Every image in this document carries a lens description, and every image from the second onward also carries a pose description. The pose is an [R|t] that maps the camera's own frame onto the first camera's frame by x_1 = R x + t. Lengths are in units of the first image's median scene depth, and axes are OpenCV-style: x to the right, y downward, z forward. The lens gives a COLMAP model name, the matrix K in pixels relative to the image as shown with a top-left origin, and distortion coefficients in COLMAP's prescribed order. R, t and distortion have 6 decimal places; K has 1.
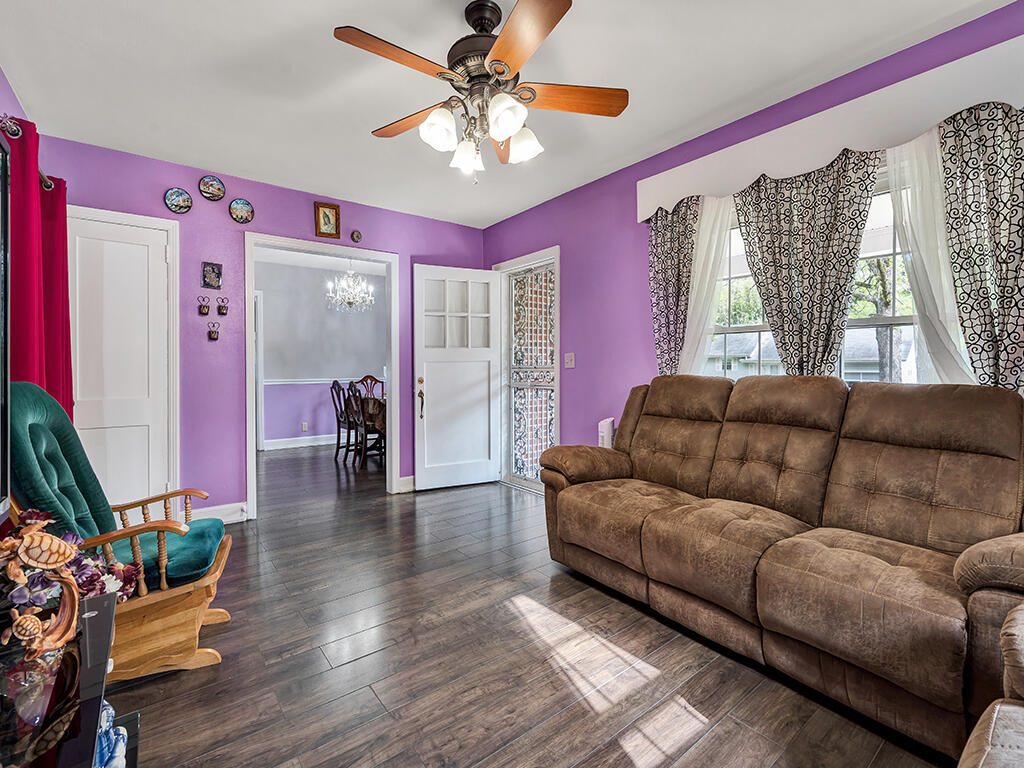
lens RADIAL K [[465.7, 0, 511.1], [0, 465.7, 375.4], [0, 0, 1]] dist [-0.001732, 0.002653]
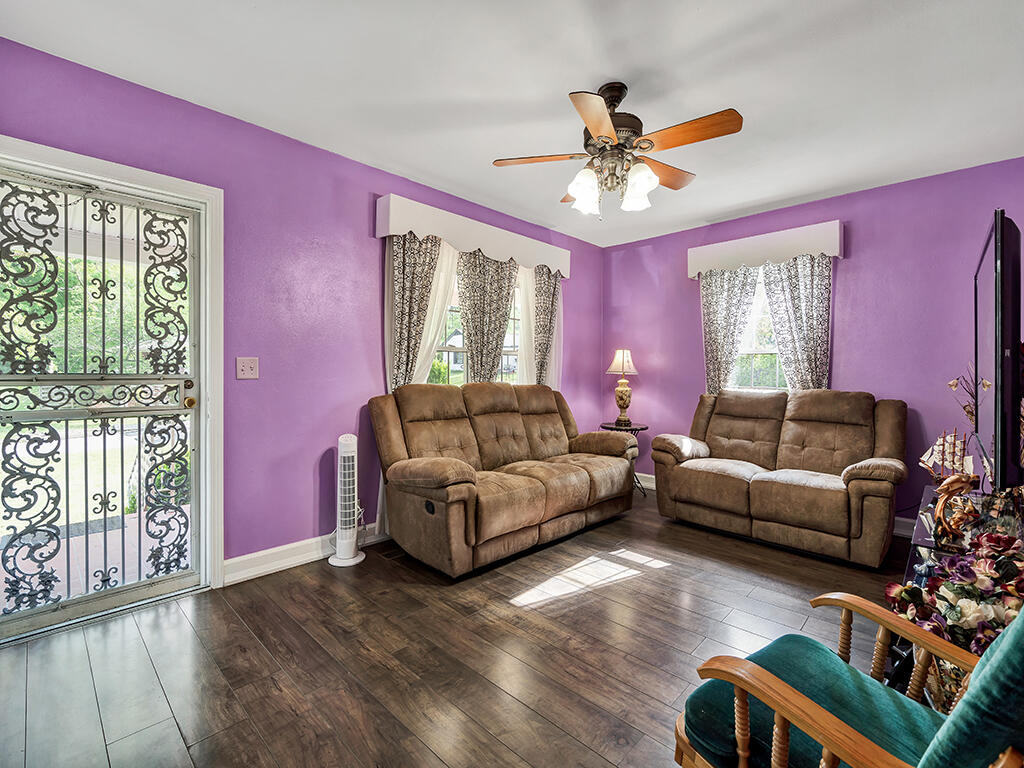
lens RADIAL K [[465.7, 0, 510.4], [0, 465.7, 380.1], [0, 0, 1]] dist [-0.001732, 0.002653]
pose [[-0.144201, -0.017128, 0.989400, -0.616858], [0.010911, 0.999762, 0.018897, -0.022728], [-0.989488, 0.013520, -0.143980, 0.714844]]
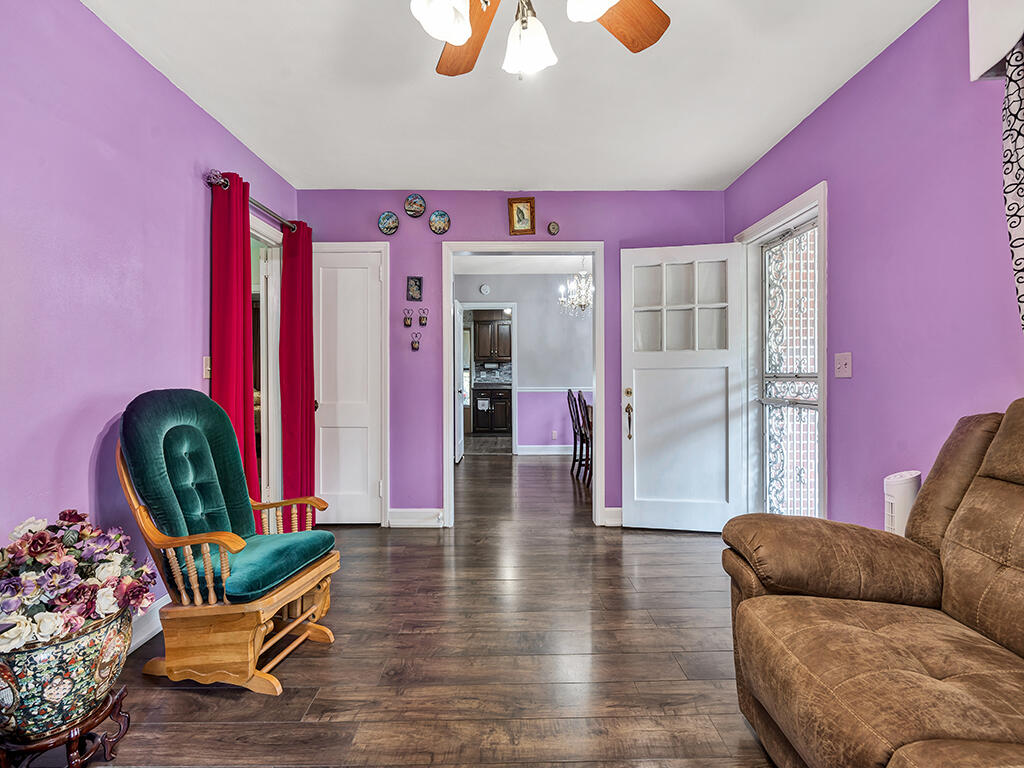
lens RADIAL K [[465.7, 0, 511.2], [0, 465.7, 378.2], [0, 0, 1]] dist [-0.001732, 0.002653]
pose [[0.799805, 0.004061, -0.600246, 0.143462], [-0.009972, 0.999929, -0.006522, -0.006470], [0.600177, 0.011202, 0.799789, 0.254540]]
